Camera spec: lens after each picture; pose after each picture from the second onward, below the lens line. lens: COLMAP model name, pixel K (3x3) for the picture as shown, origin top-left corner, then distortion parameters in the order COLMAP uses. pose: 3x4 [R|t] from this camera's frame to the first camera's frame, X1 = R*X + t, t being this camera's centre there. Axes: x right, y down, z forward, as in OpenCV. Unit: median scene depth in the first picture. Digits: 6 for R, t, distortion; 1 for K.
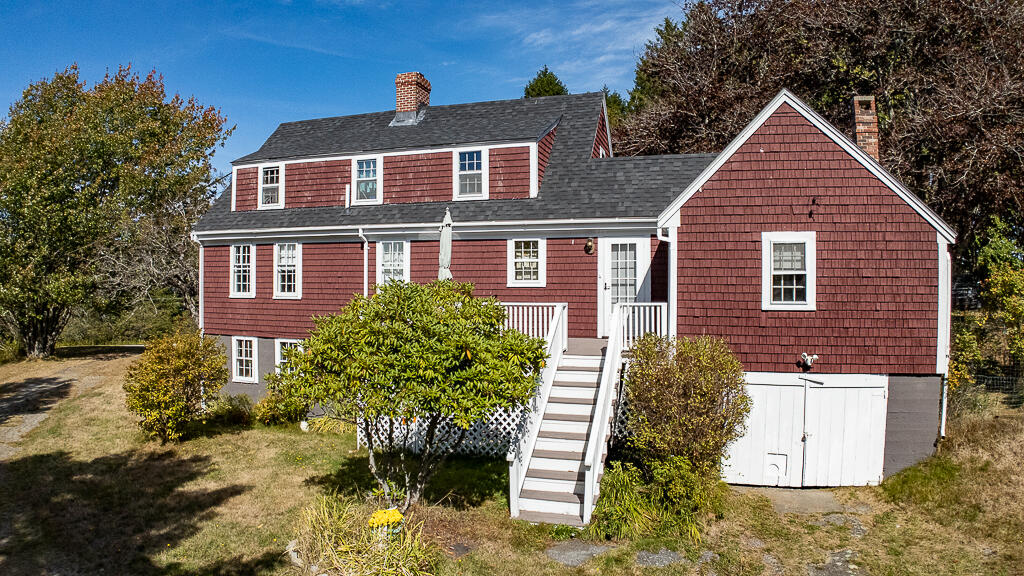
lens RADIAL K [[633.1, 0, 507.3], [0, 633.1, 281.0], [0, 0, 1]] dist [-0.162105, 0.002954]
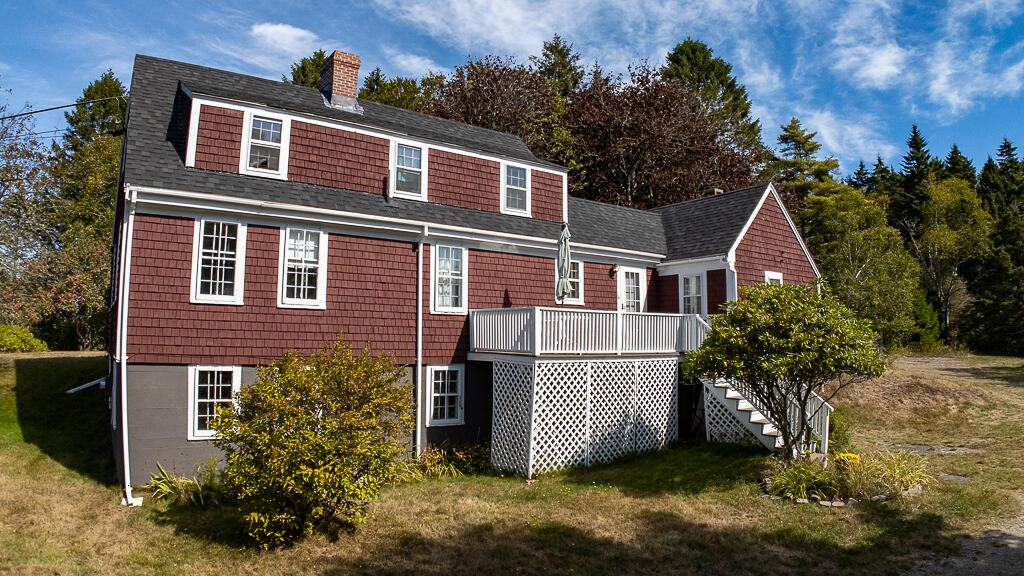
lens RADIAL K [[633.1, 0, 516.1], [0, 633.1, 279.9], [0, 0, 1]] dist [-0.162105, 0.002954]
pose [[0.581923, 0.082484, 0.809050, -0.866382], [-0.006226, 0.995266, -0.096991, 0.069986], [-0.813220, 0.051404, 0.579682, 0.437852]]
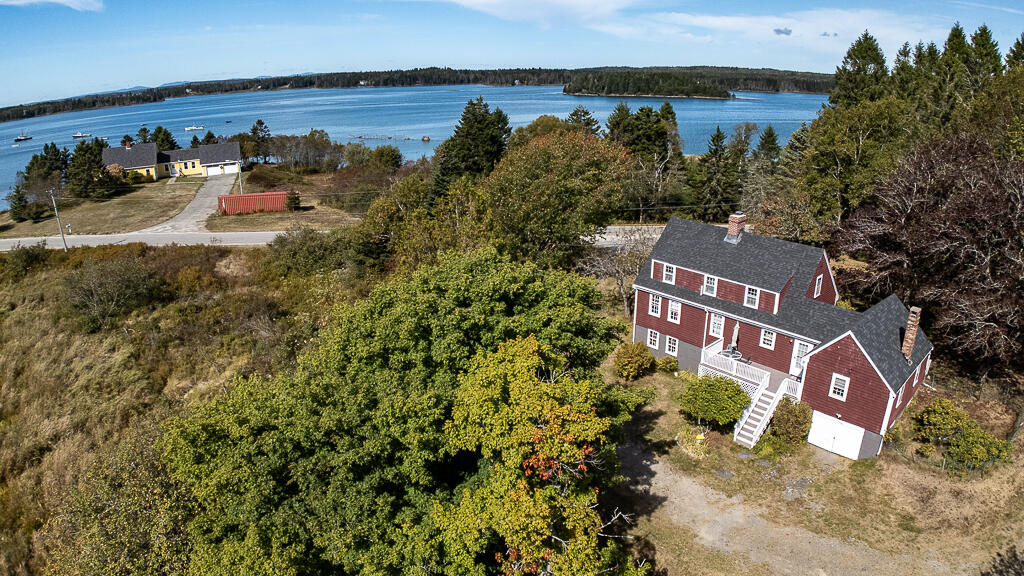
lens RADIAL K [[633.1, 0, 502.9], [0, 633.1, 281.1], [0, 0, 1]] dist [-0.162105, 0.002954]
pose [[0.855301, 0.154295, -0.494625, 0.296003], [0.017680, 0.945384, 0.325479, -1.044291], [0.517831, -0.287127, 0.805859, -1.437781]]
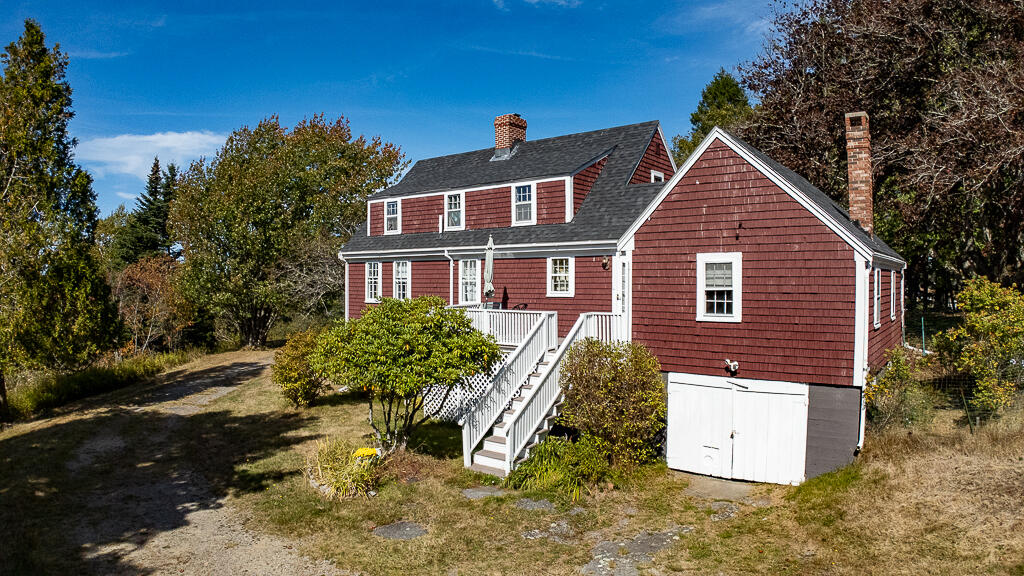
lens RADIAL K [[633.1, 0, 501.7], [0, 633.1, 275.4], [0, 0, 1]] dist [-0.162105, 0.002954]
pose [[0.928165, -0.006774, -0.372107, 0.365107], [0.004288, 0.999963, -0.007507, -0.022391], [0.372144, 0.005372, 0.928160, -0.160516]]
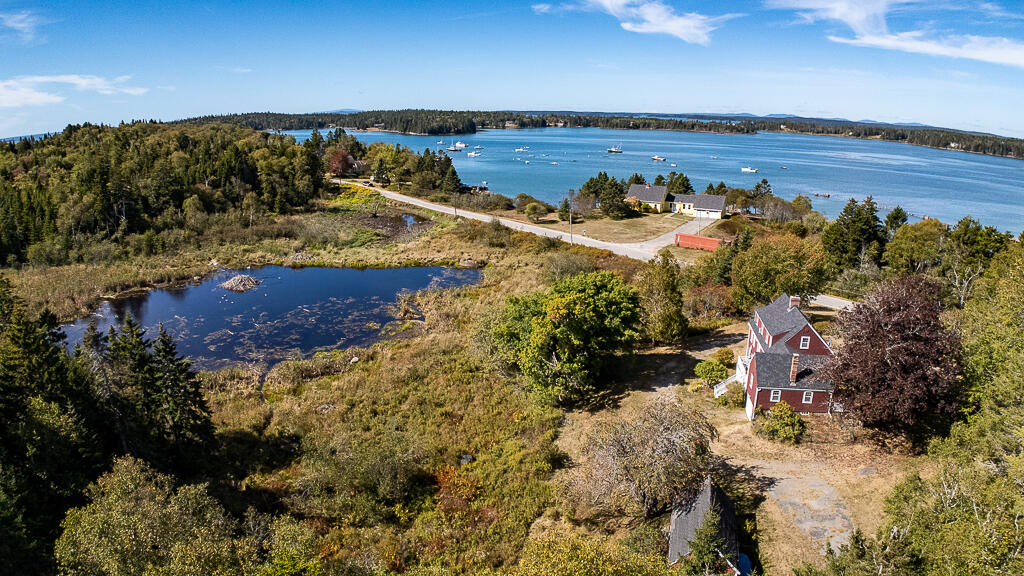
lens RADIAL K [[633.1, 0, 503.8], [0, 633.1, 257.0], [0, 0, 1]] dist [-0.162105, 0.002954]
pose [[0.117143, 0.227793, -0.966637, 3.982574], [-0.003528, 0.973428, 0.228966, -1.789180], [0.993109, -0.023411, 0.114834, -1.435840]]
